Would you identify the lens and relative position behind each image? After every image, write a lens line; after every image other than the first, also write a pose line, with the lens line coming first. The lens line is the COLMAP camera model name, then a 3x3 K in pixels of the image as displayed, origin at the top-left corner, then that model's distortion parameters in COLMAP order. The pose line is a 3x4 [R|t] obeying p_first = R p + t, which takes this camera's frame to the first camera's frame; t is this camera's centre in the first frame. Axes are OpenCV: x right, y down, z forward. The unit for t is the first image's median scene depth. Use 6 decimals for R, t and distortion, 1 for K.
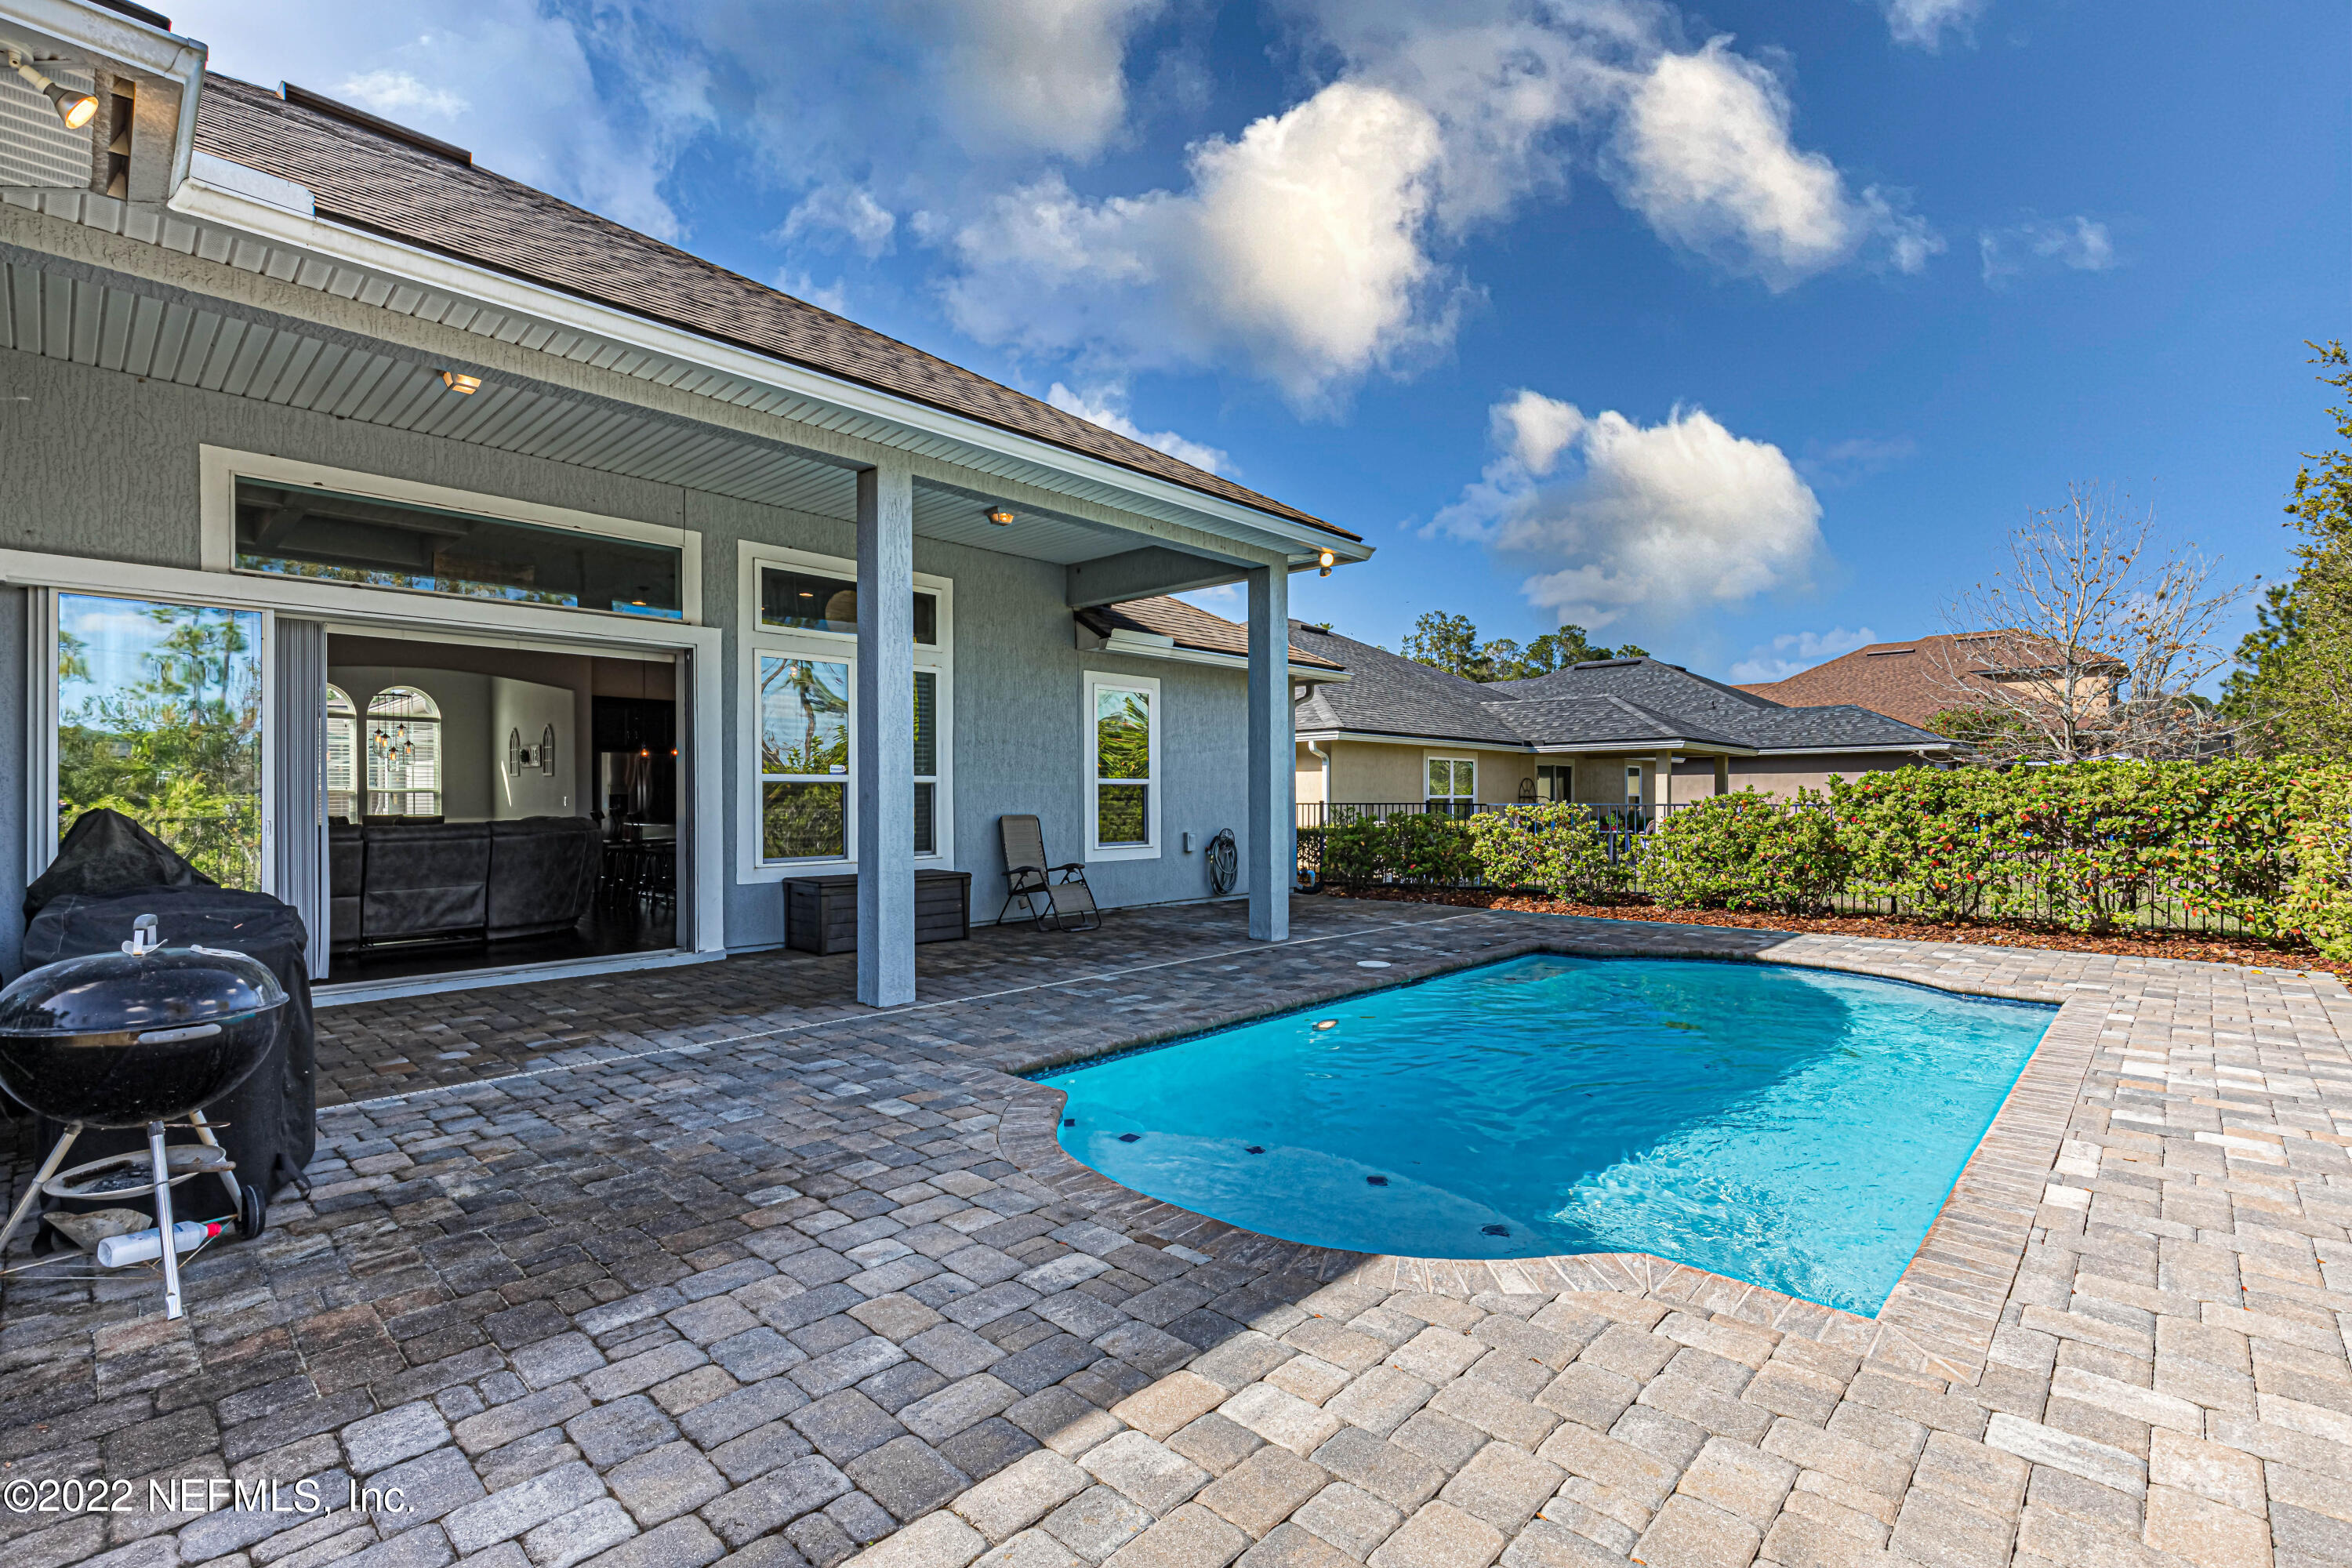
lens RADIAL K [[1057.4, 0, 1188.0], [0, 1057.4, 791.3], [0, 0, 1]] dist [0.000158, 0.000384]
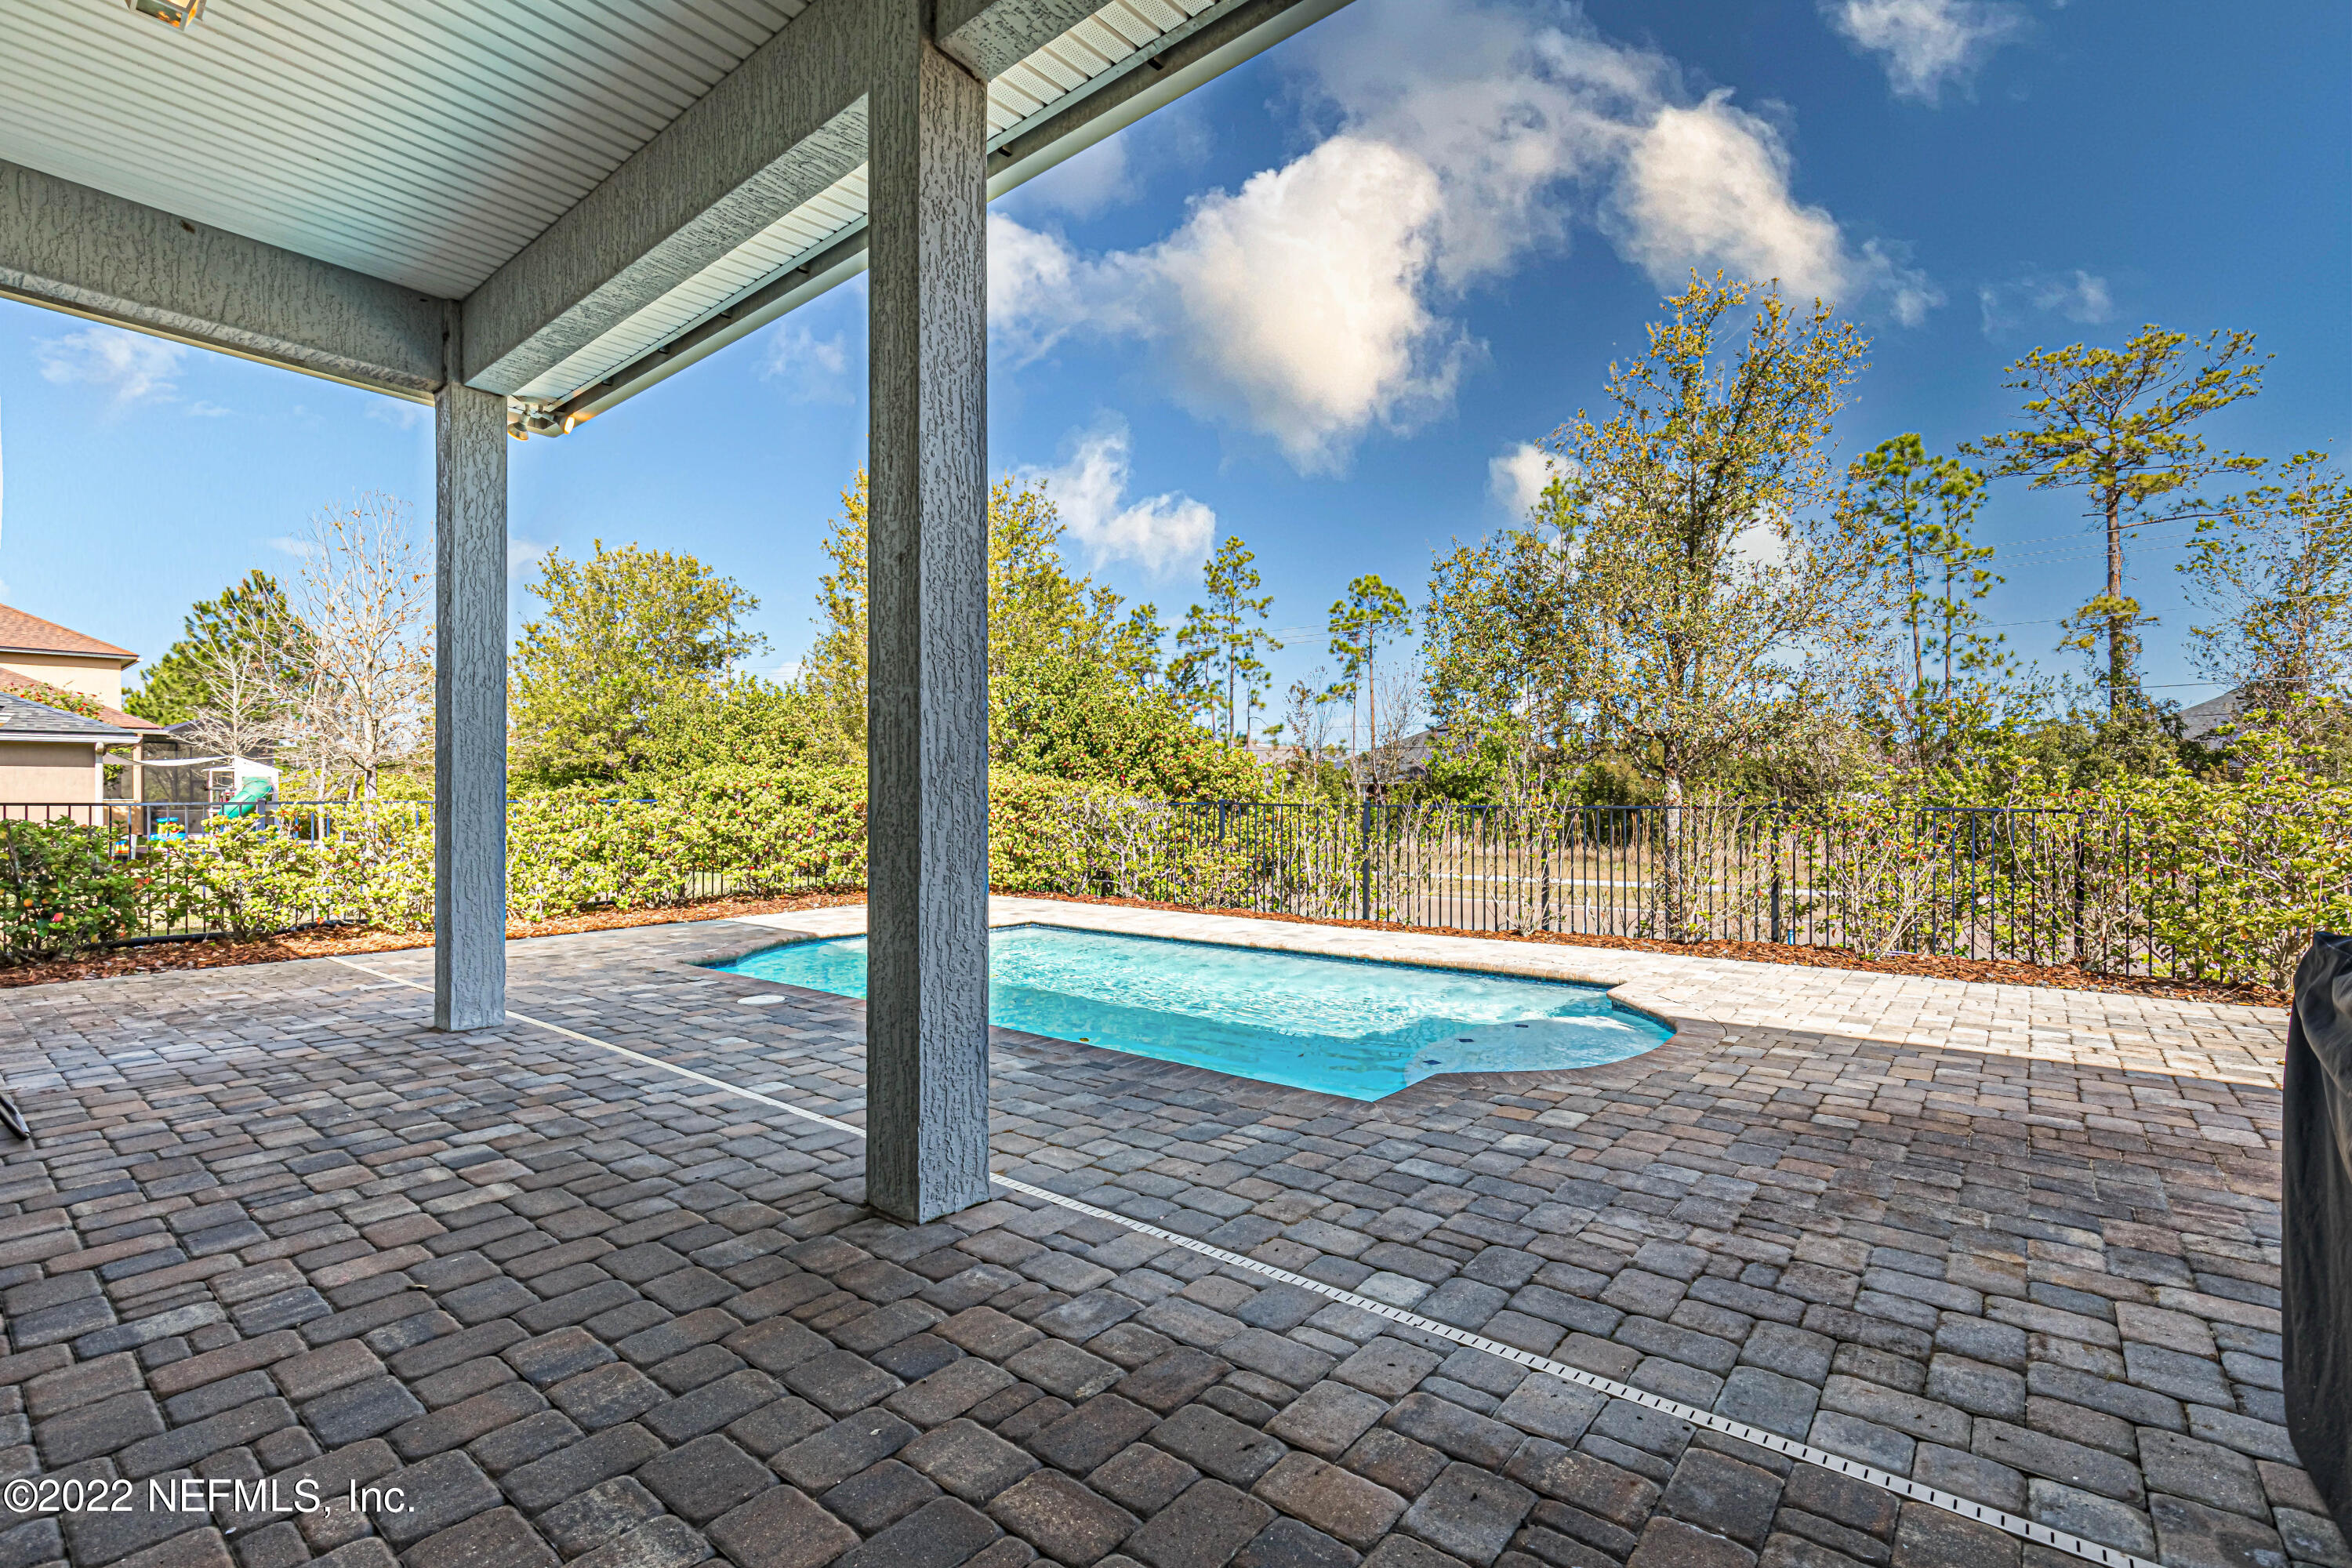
lens RADIAL K [[1057.4, 0, 1187.0], [0, 1057.4, 793.2], [0, 0, 1]] dist [0.000158, 0.000384]
pose [[-0.074883, 0.009402, 0.997148, -1.223790], [-0.004586, 0.999942, -0.009773, 0.037325], [-0.997182, -0.005304, -0.074836, 1.476927]]
